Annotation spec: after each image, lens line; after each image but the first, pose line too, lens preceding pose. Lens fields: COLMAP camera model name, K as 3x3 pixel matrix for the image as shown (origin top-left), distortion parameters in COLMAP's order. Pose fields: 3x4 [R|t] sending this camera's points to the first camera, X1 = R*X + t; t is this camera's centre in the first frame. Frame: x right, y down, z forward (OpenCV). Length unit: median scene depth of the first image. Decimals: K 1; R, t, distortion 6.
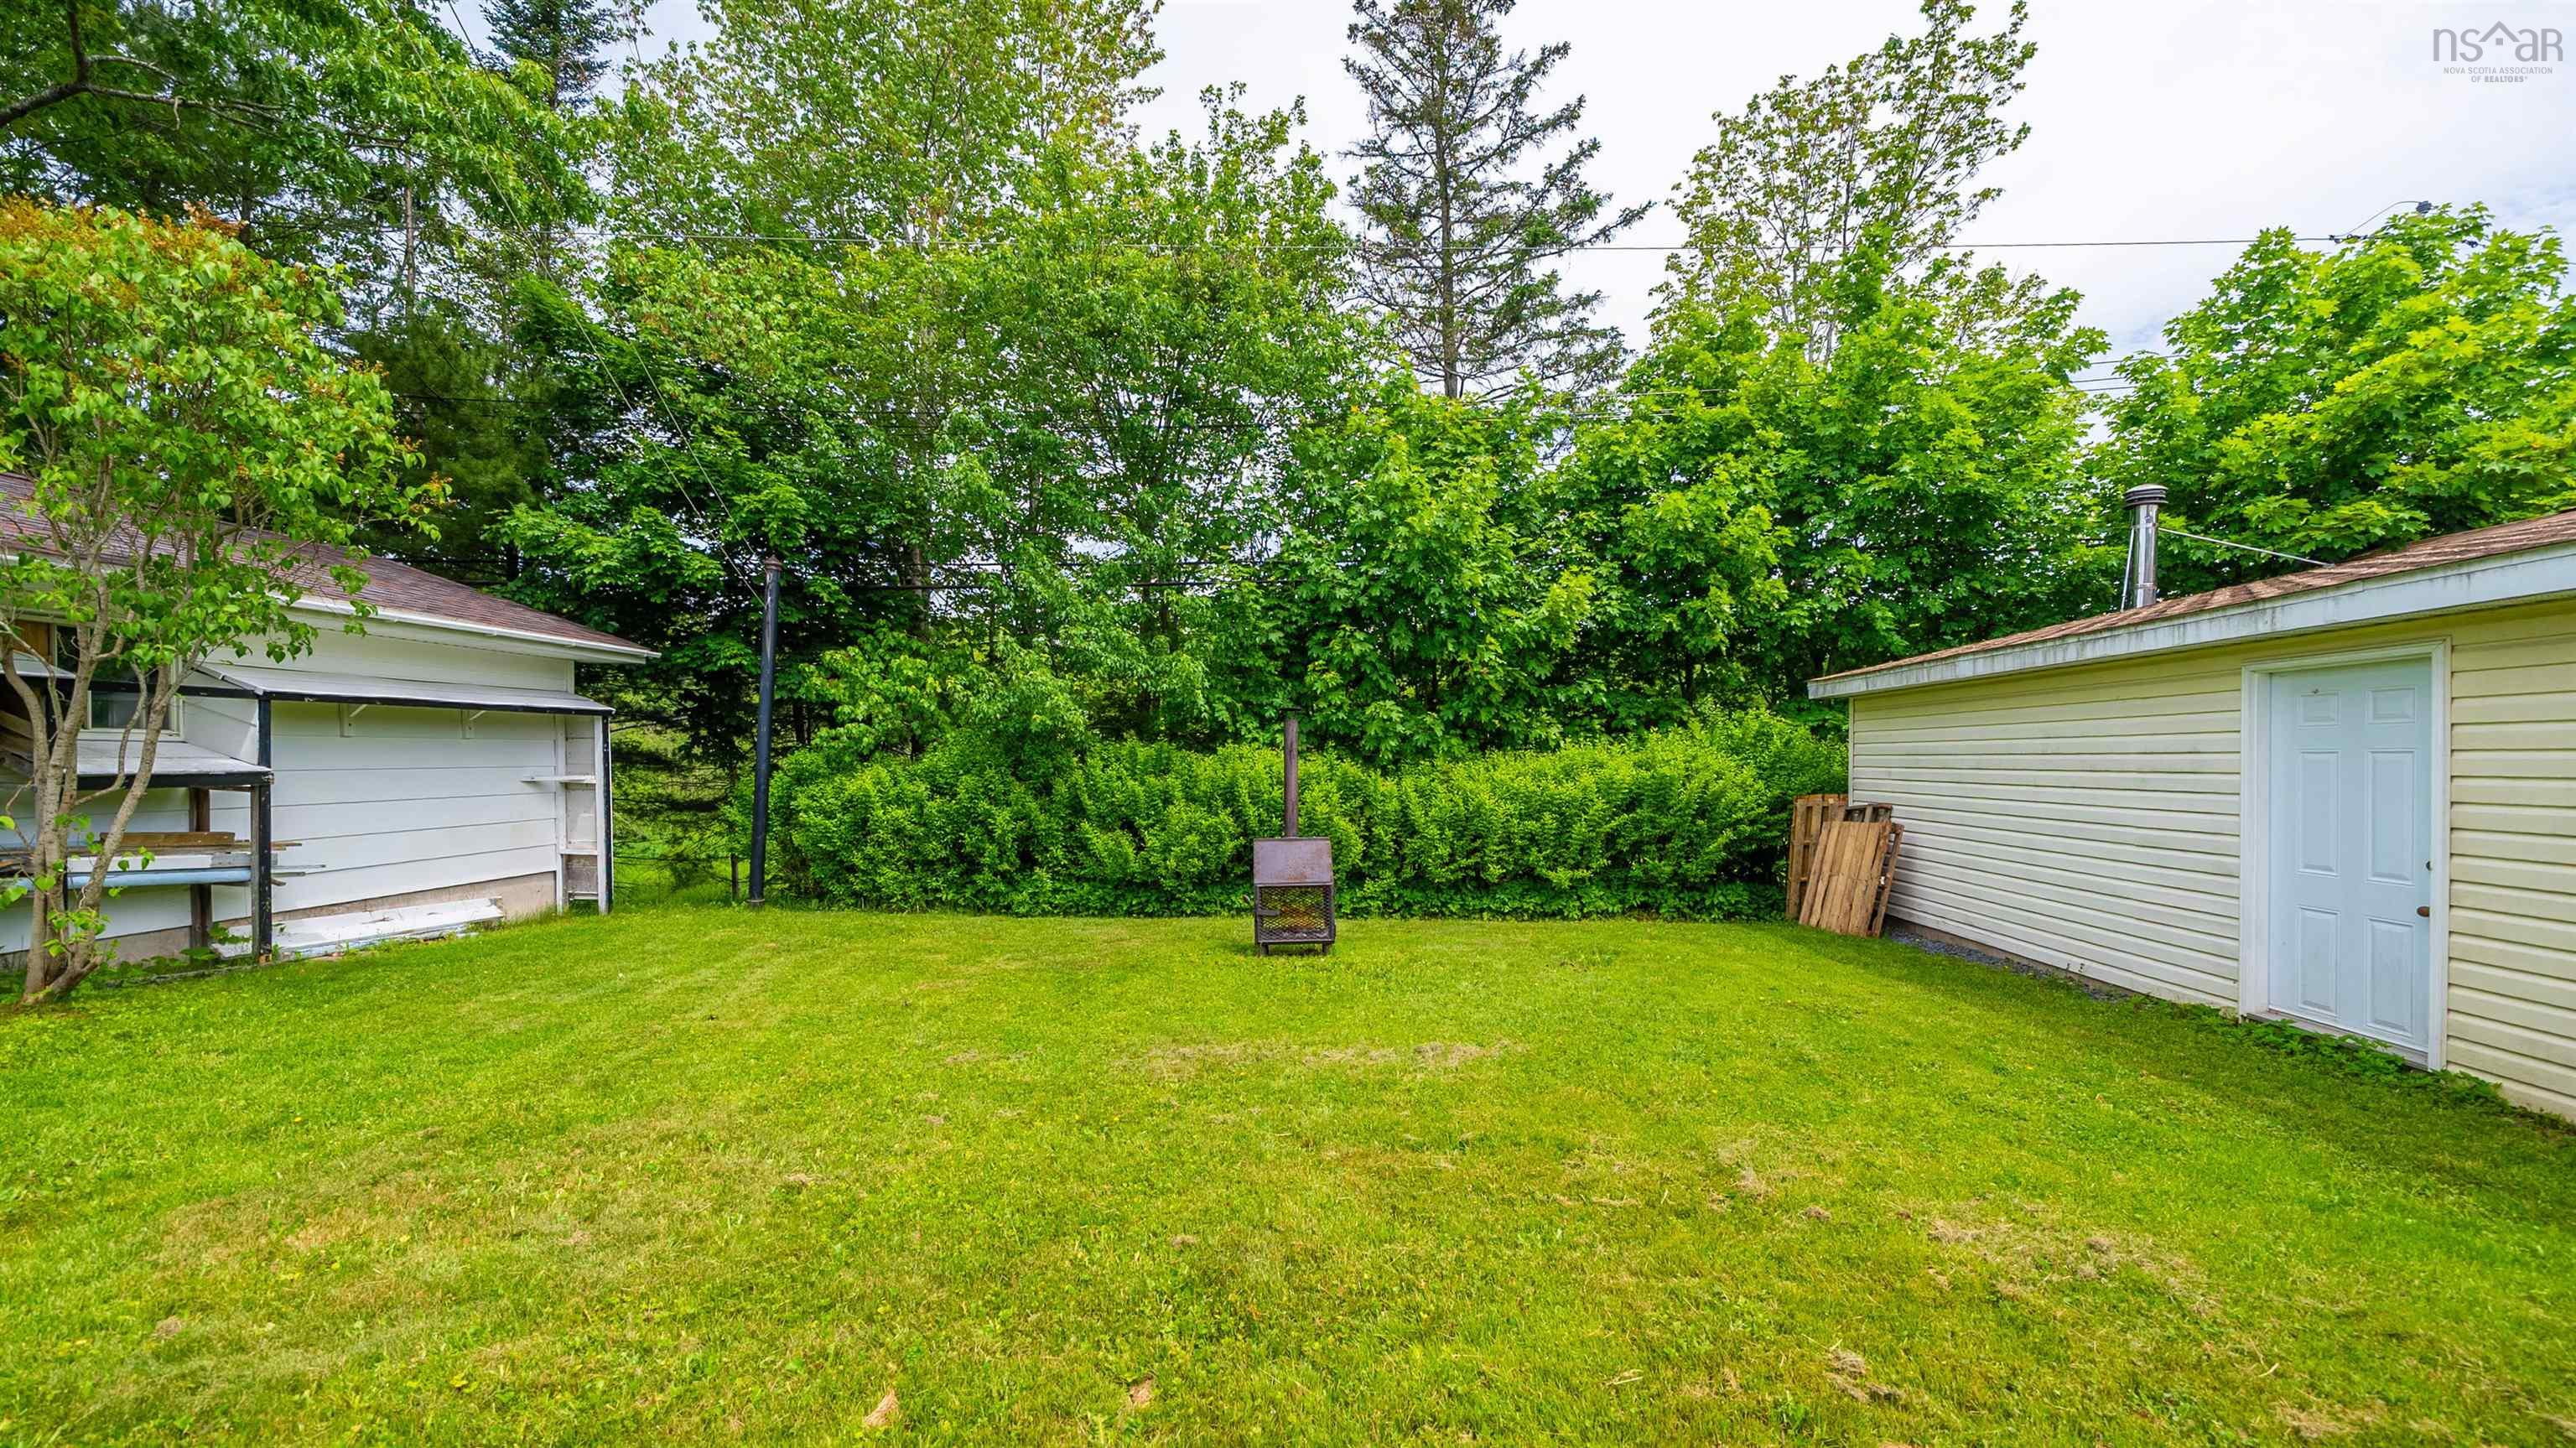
lens RADIAL K [[957.0, 0, 1298.8], [0, 957.0, 770.8], [0, 0, 1]] dist [-0.001713, -0.000126]
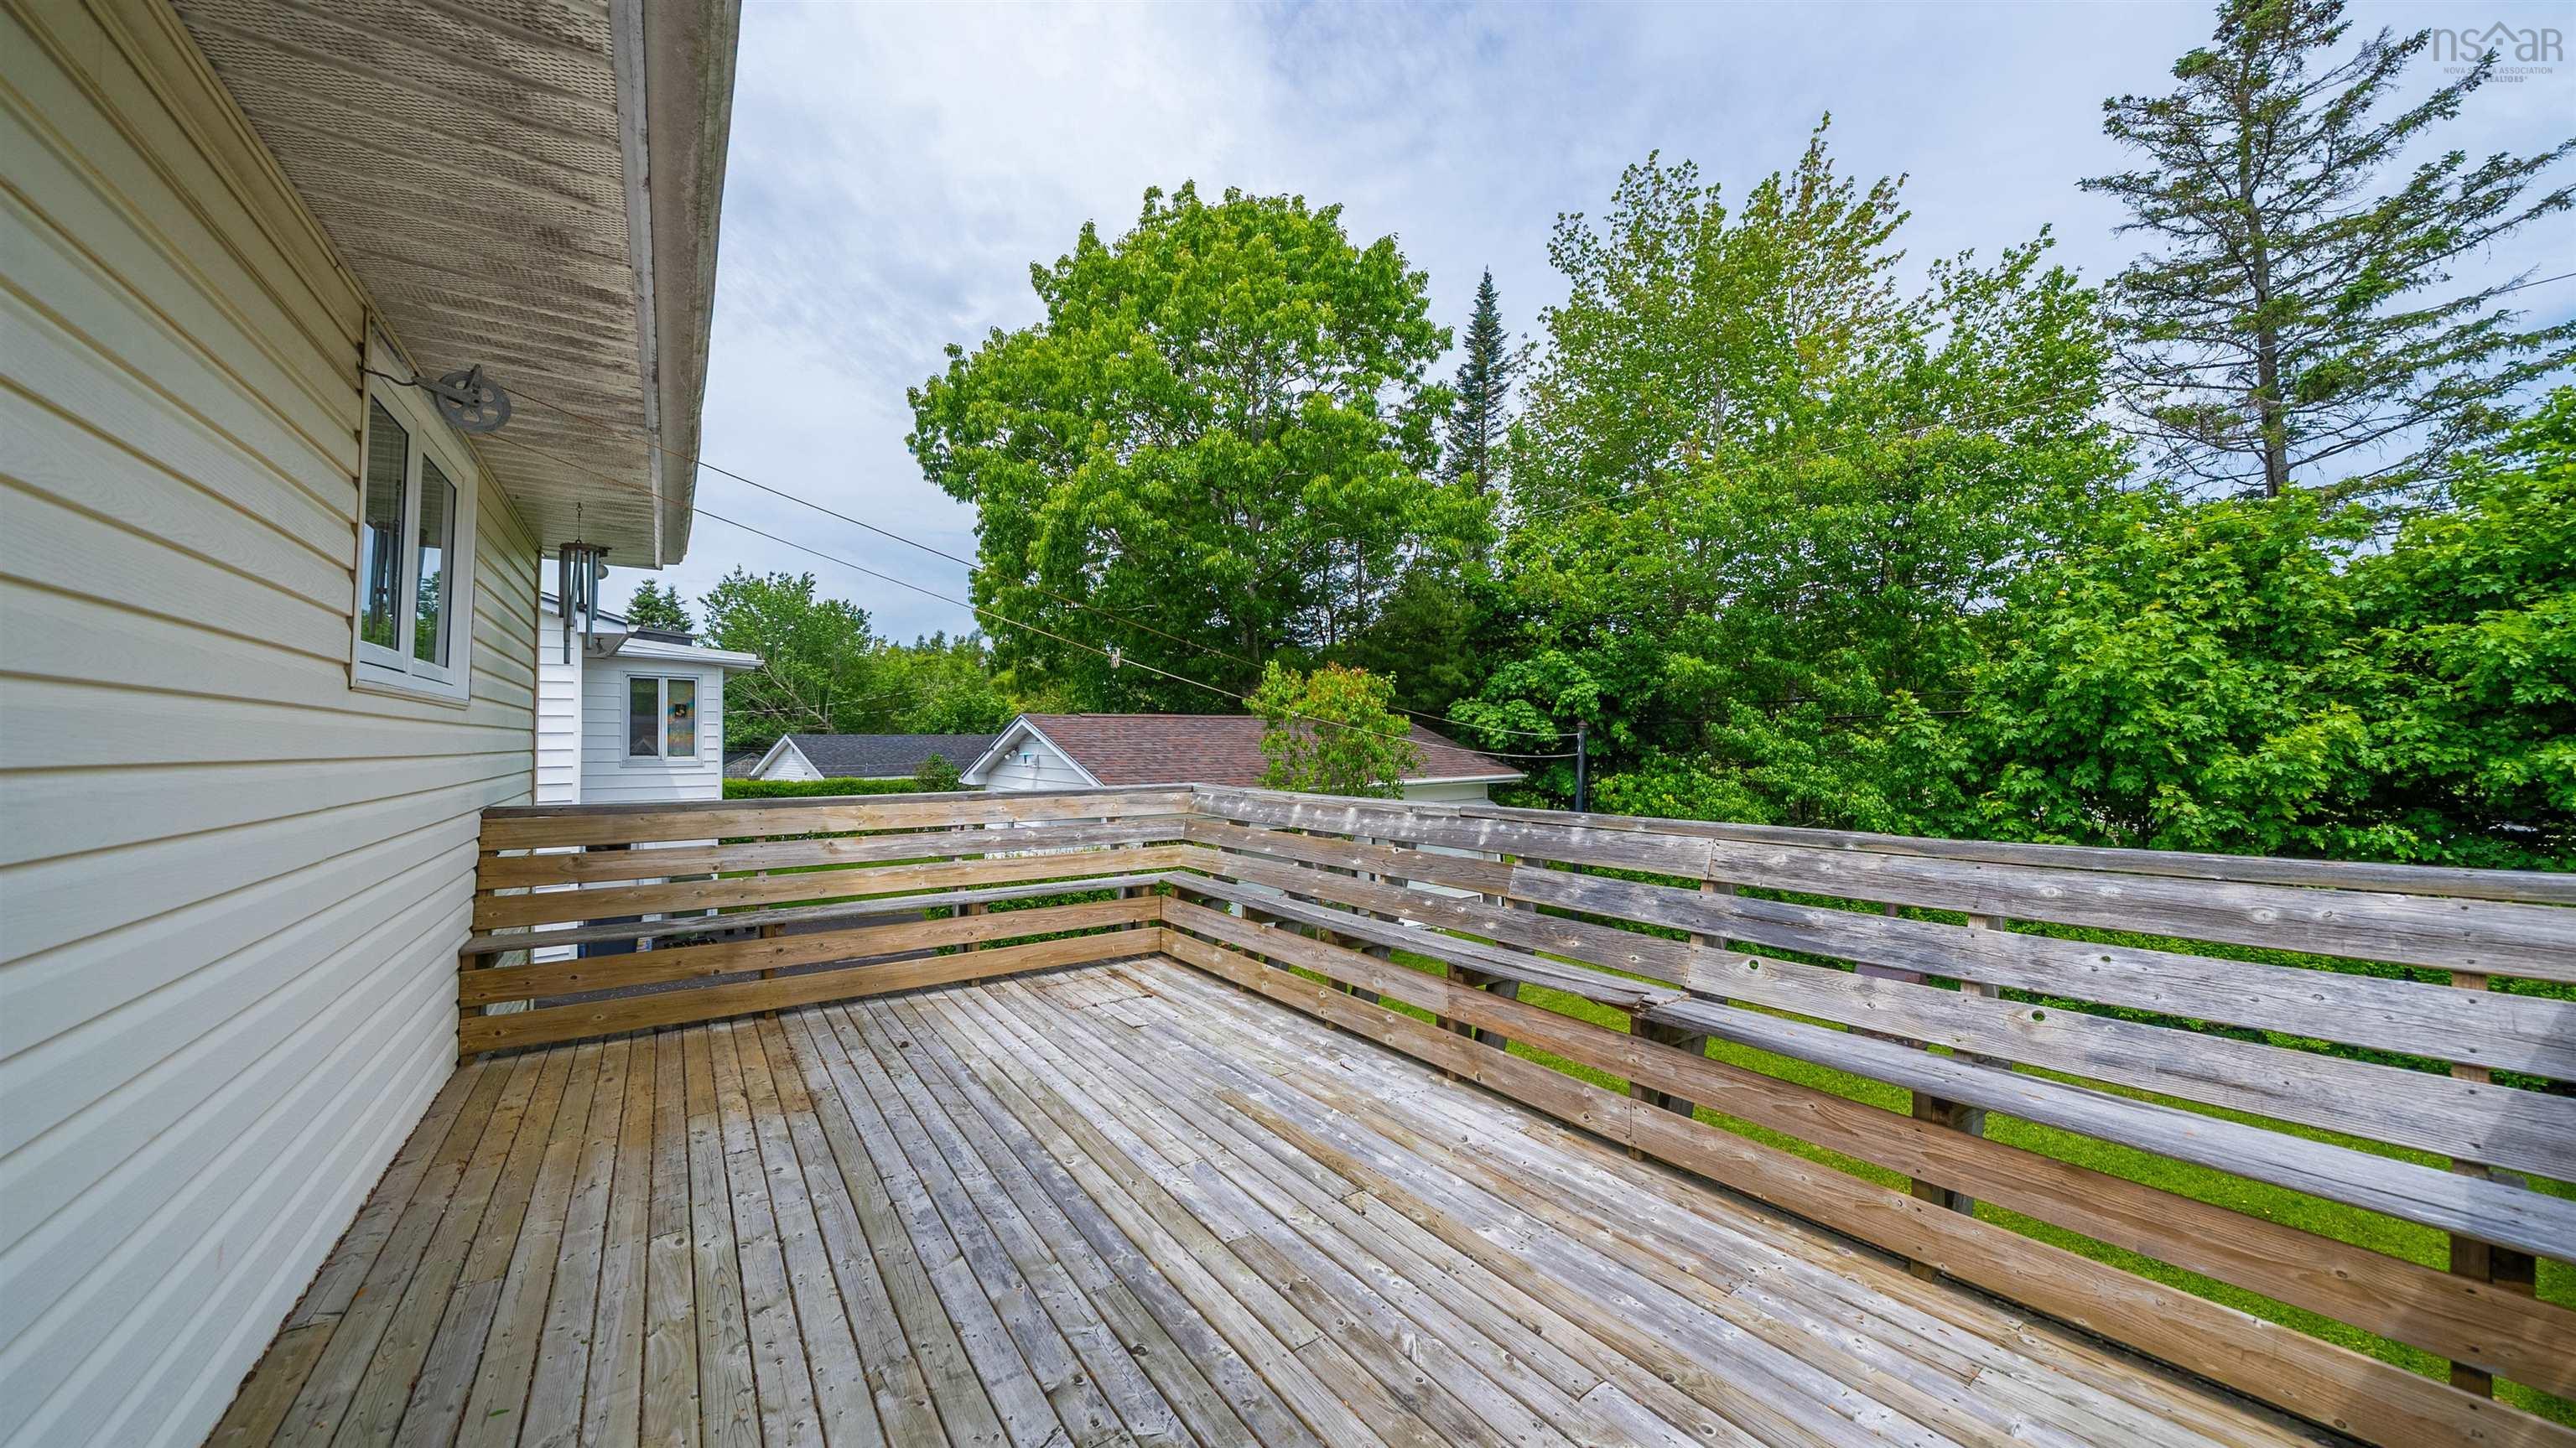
lens RADIAL K [[888.8, 0, 1261.7], [0, 888.8, 722.6], [0, 0, 1]] dist [-0.017639, 0.001900]
pose [[0.594301, -0.021401, -0.803958, 0.361978], [0.003071, 0.999699, -0.024341, -0.188674], [0.804237, 0.011997, 0.594188, -0.369407]]
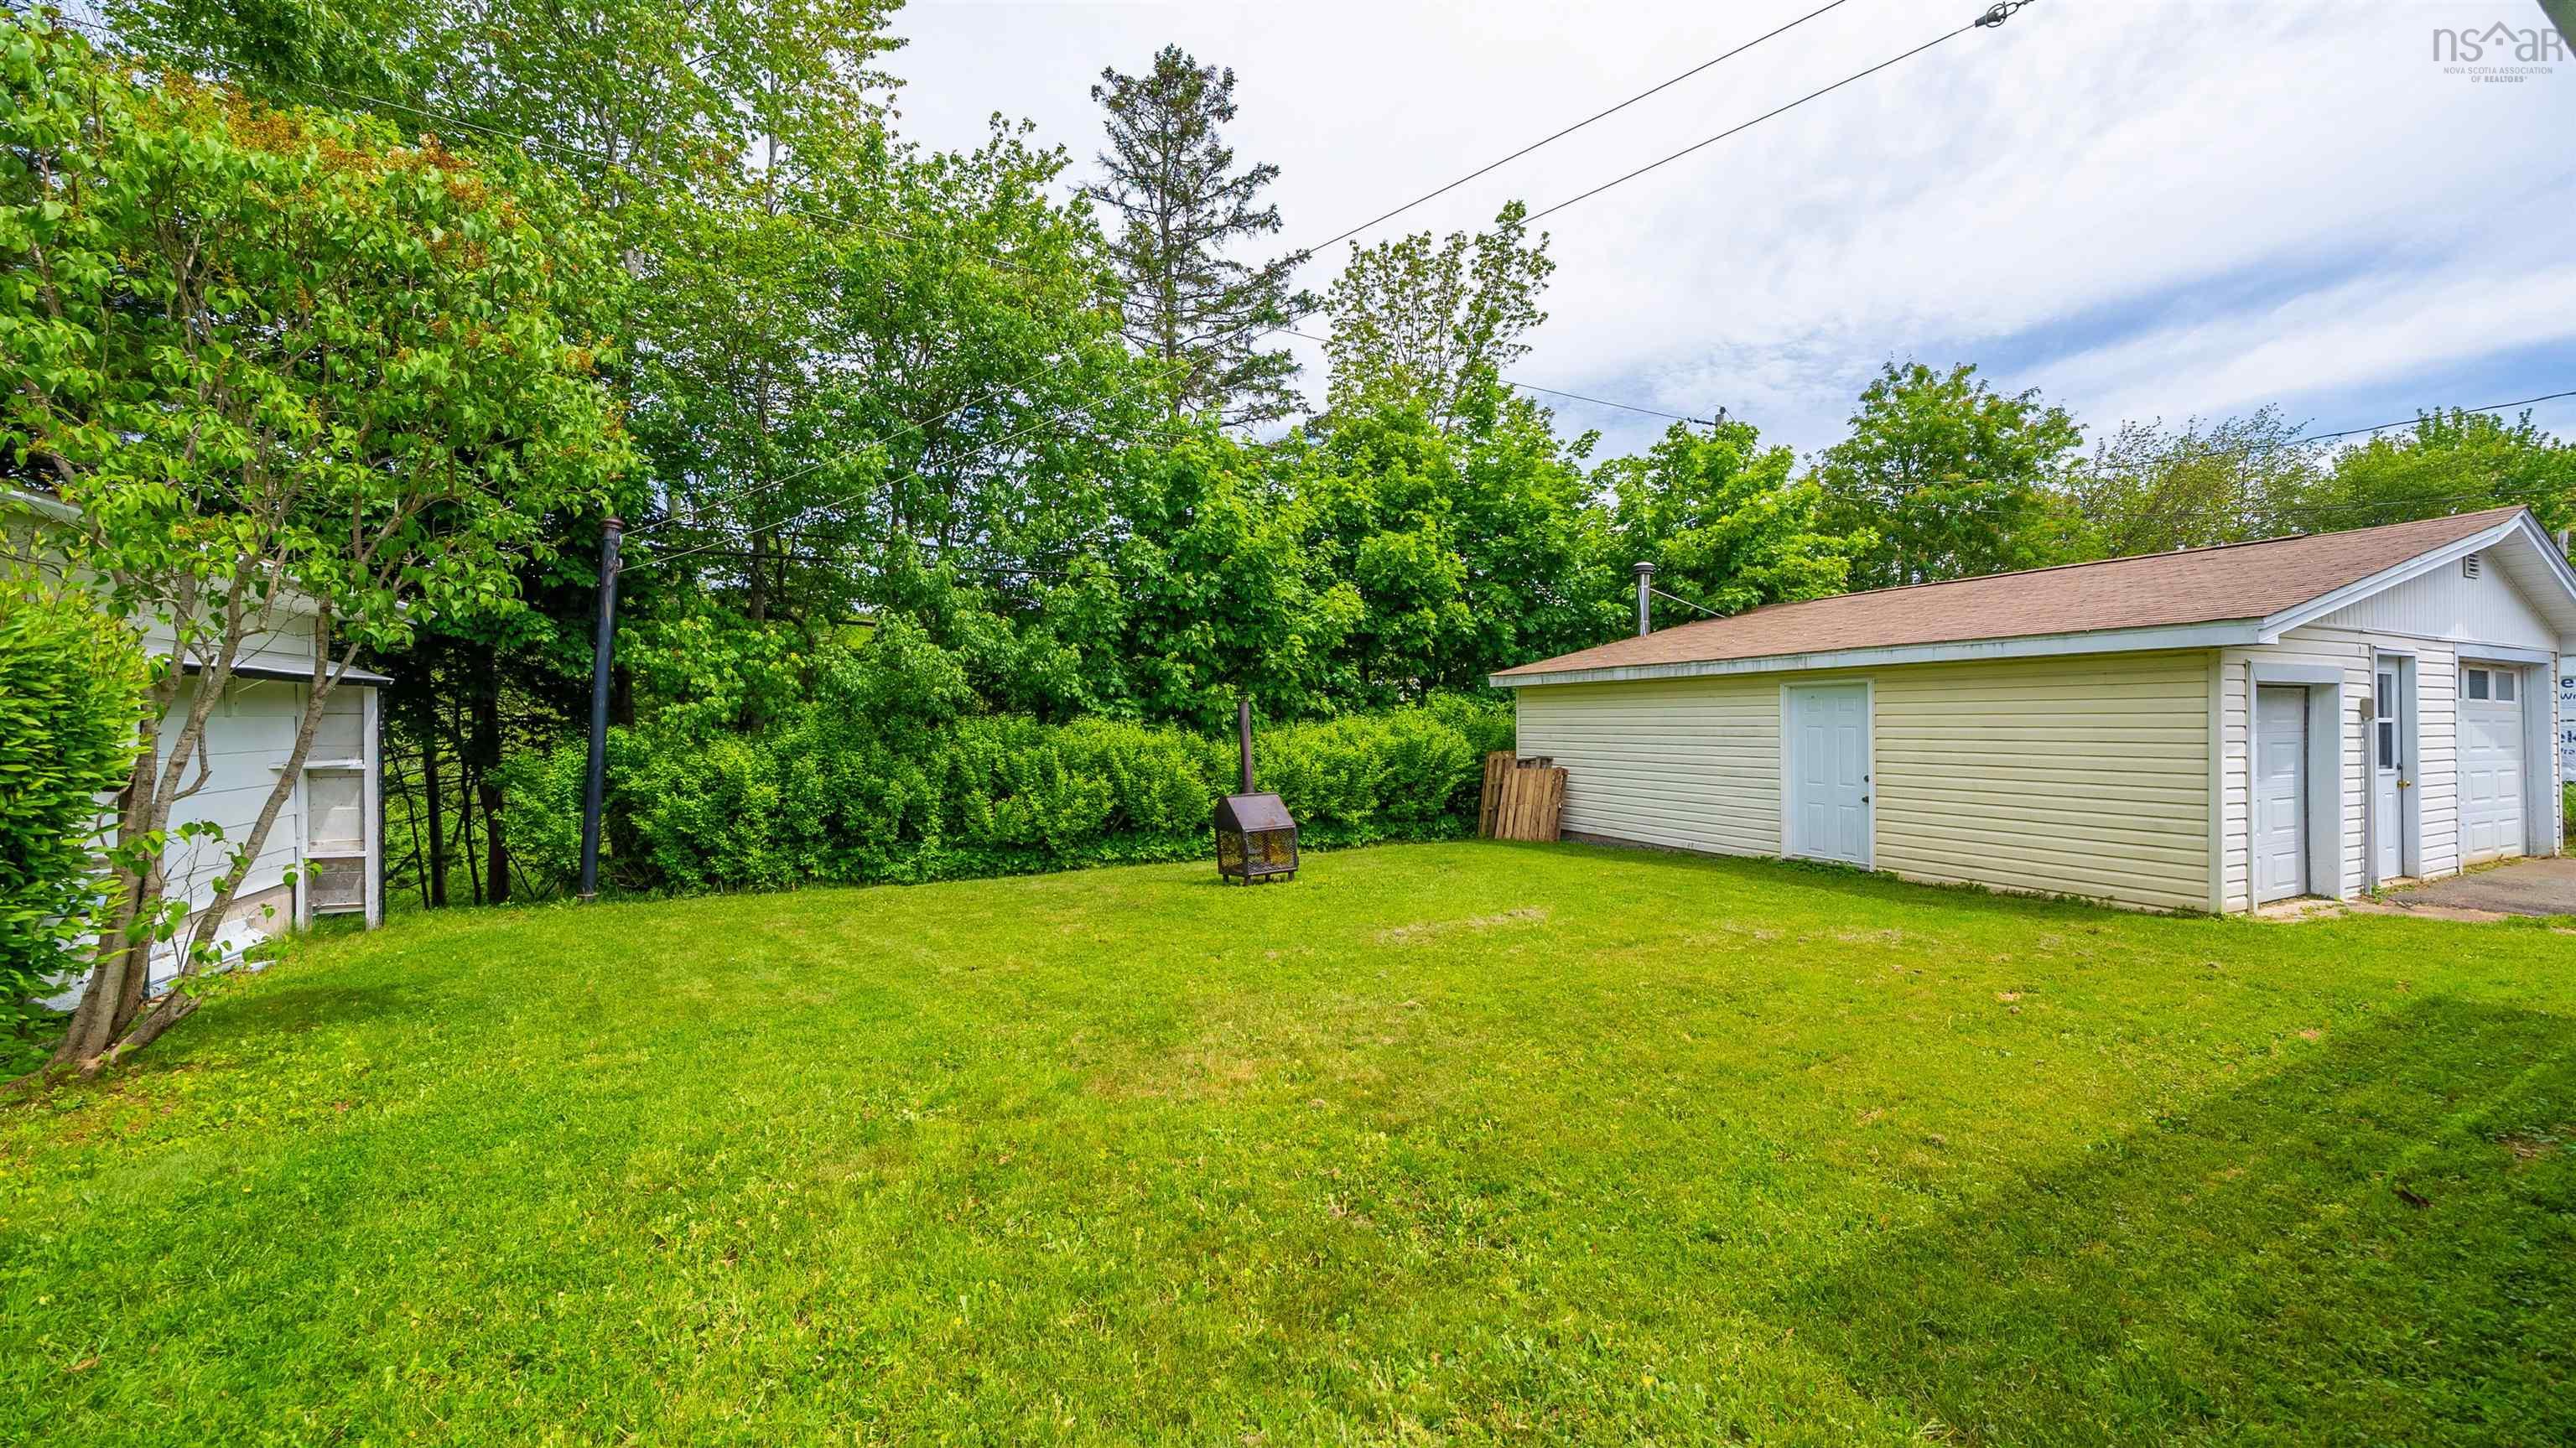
lens RADIAL K [[918.4, 0, 1290.8], [0, 918.4, 710.9], [0, 0, 1]] dist [-0.002451, -0.000151]
pose [[0.867286, 0.000542, 0.497811, -0.428582], [0.009716, 0.999790, -0.018016, -0.014822], [-0.497716, 0.020462, 0.867099, -0.079201]]
